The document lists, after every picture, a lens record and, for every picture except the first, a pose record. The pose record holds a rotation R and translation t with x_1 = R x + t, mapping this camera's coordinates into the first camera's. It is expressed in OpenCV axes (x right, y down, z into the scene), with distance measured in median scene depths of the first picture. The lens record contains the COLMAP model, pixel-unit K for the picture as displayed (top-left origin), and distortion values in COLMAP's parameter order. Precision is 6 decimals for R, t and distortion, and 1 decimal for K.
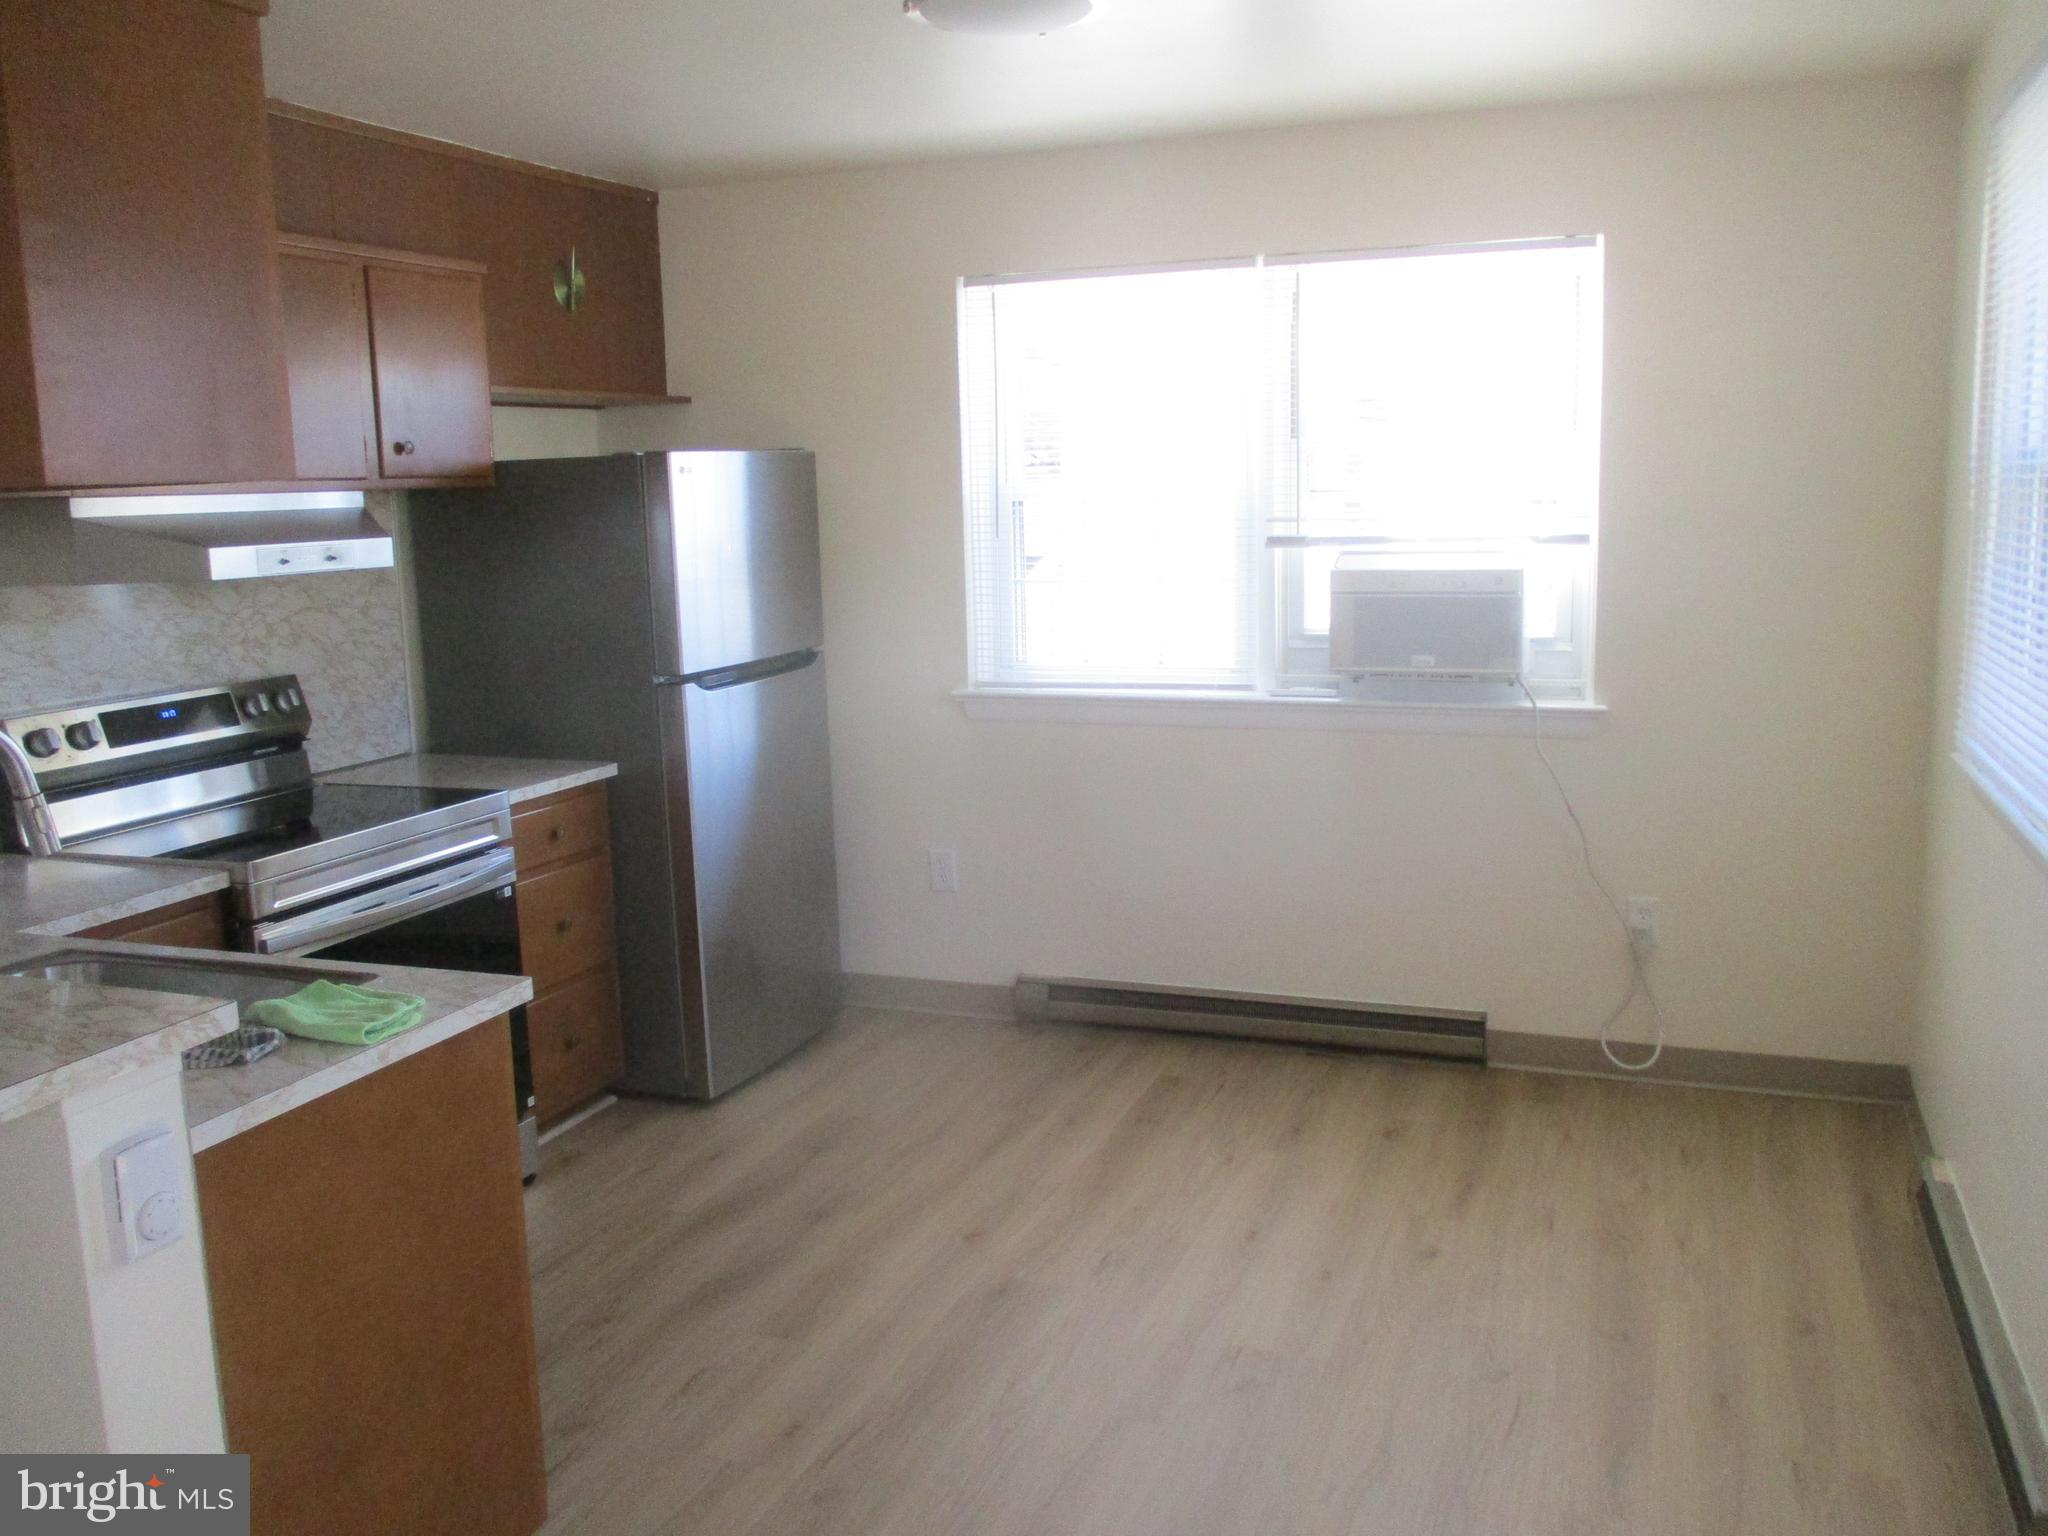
lens RADIAL K [[1711.2, 0, 1028.2], [0, 1711.2, 767.1], [0, 0, 1]] dist [-0.043348, 0.011430]
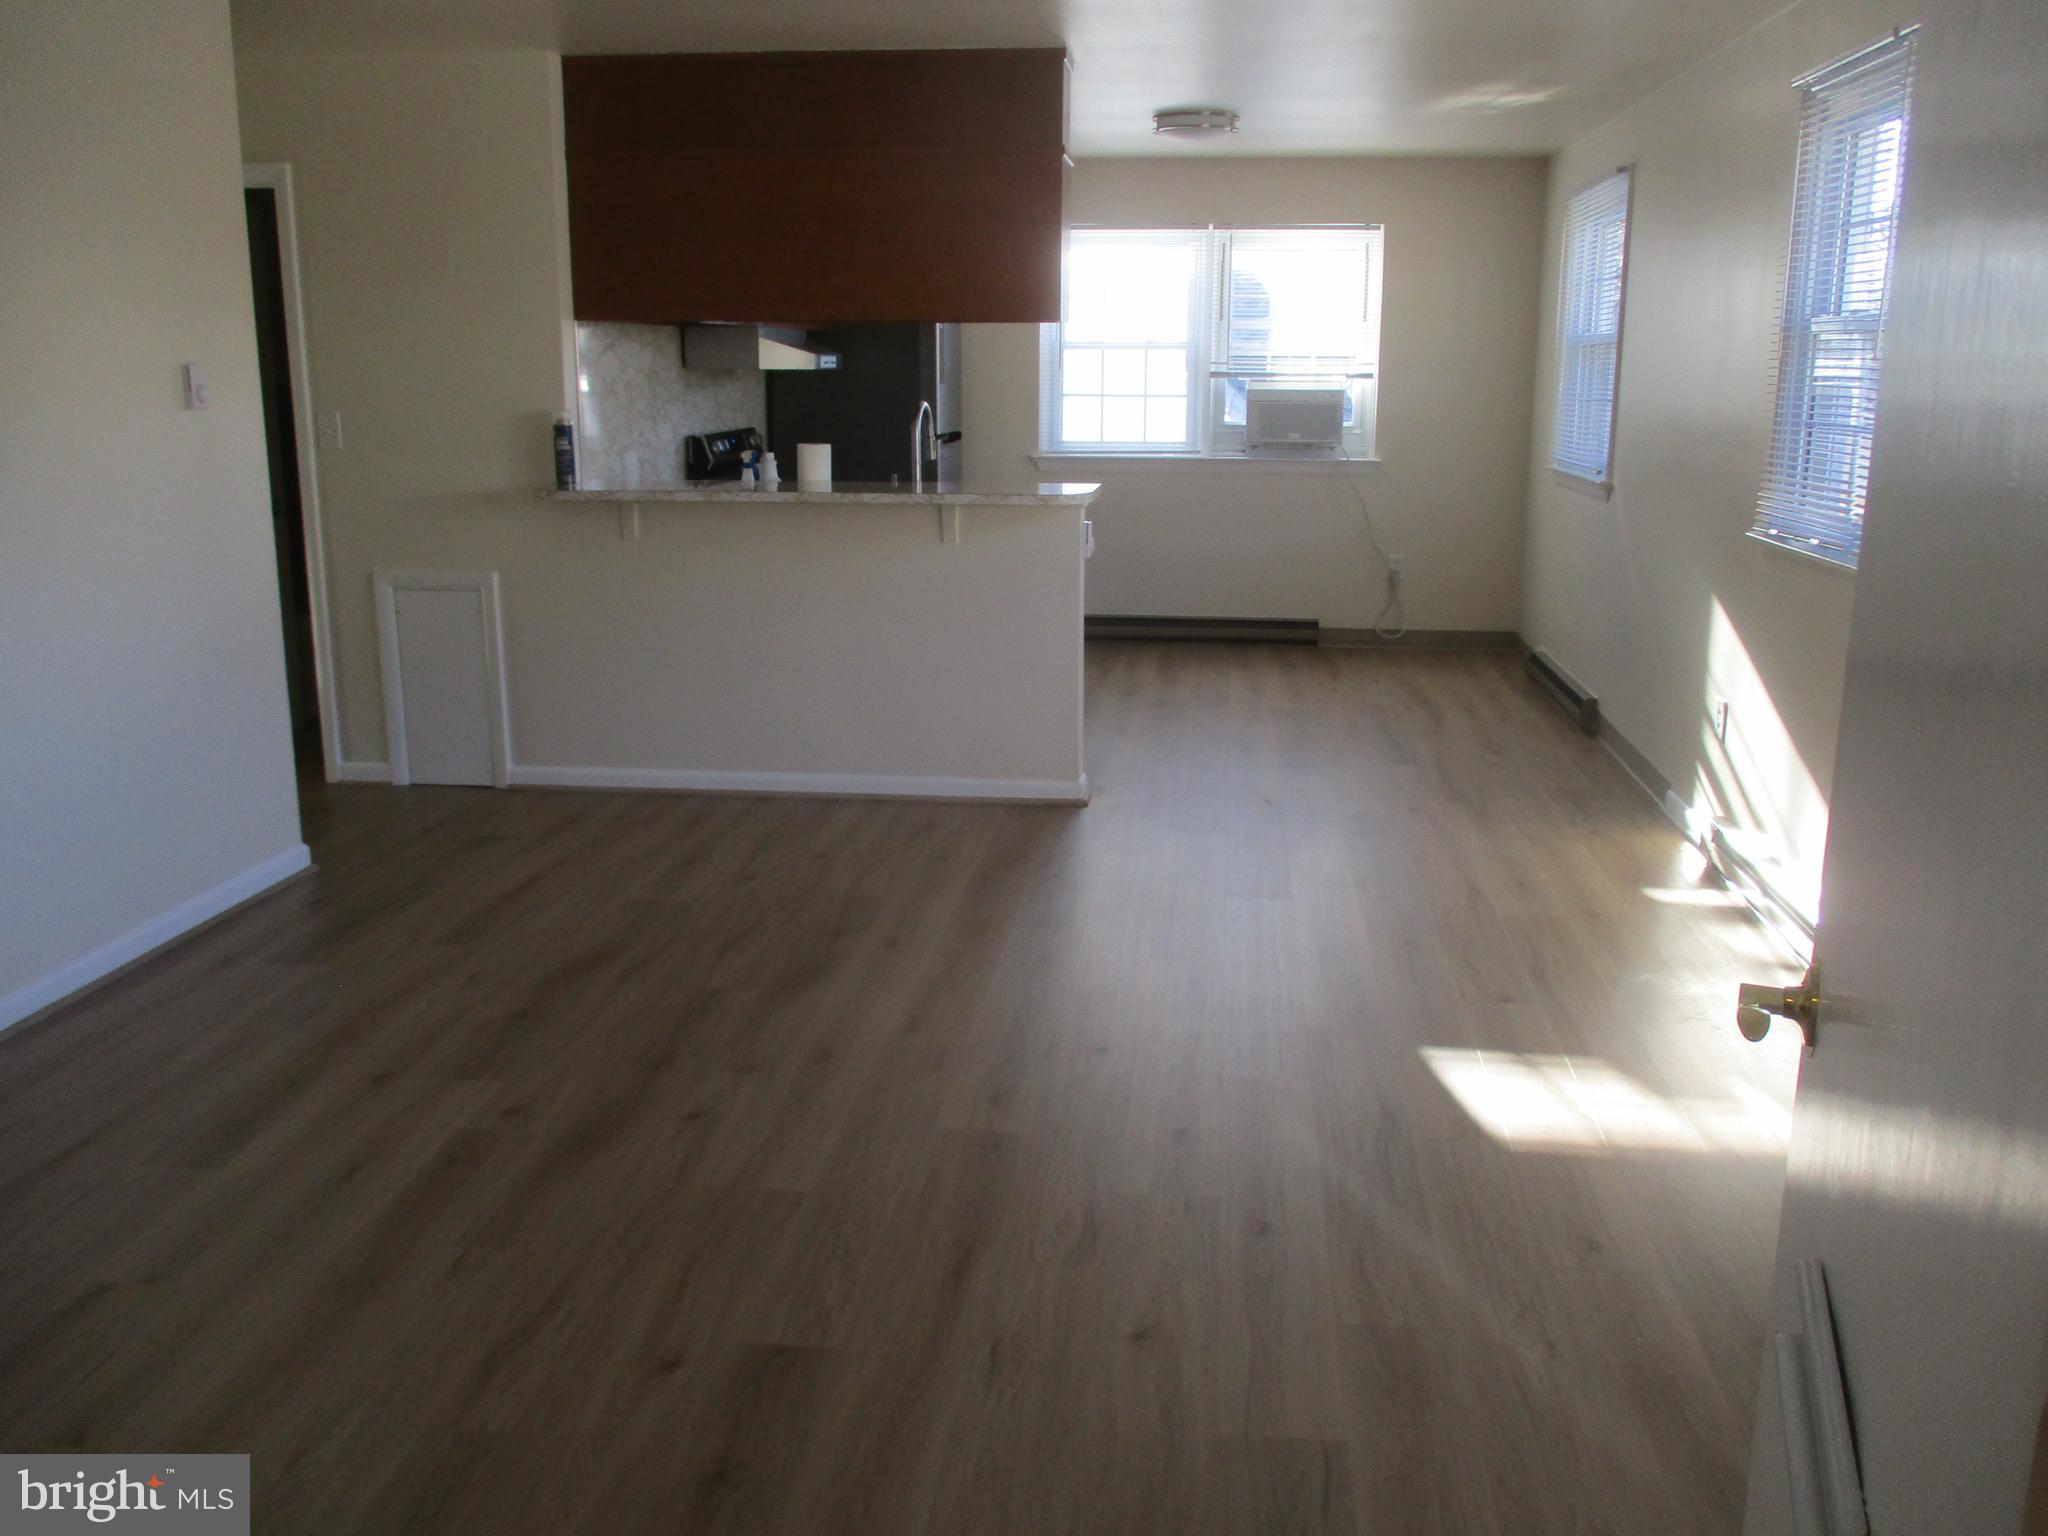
lens RADIAL K [[1711.2, 0, 1023.7], [0, 1711.2, 764.6], [0, 0, 1]] dist [-0.043348, 0.011430]
pose [[0.970865, -0.028166, 0.237966, -0.566523], [0.012165, 0.997581, 0.068442, 0.182541], [-0.239318, -0.063554, 0.968859, -0.889467]]
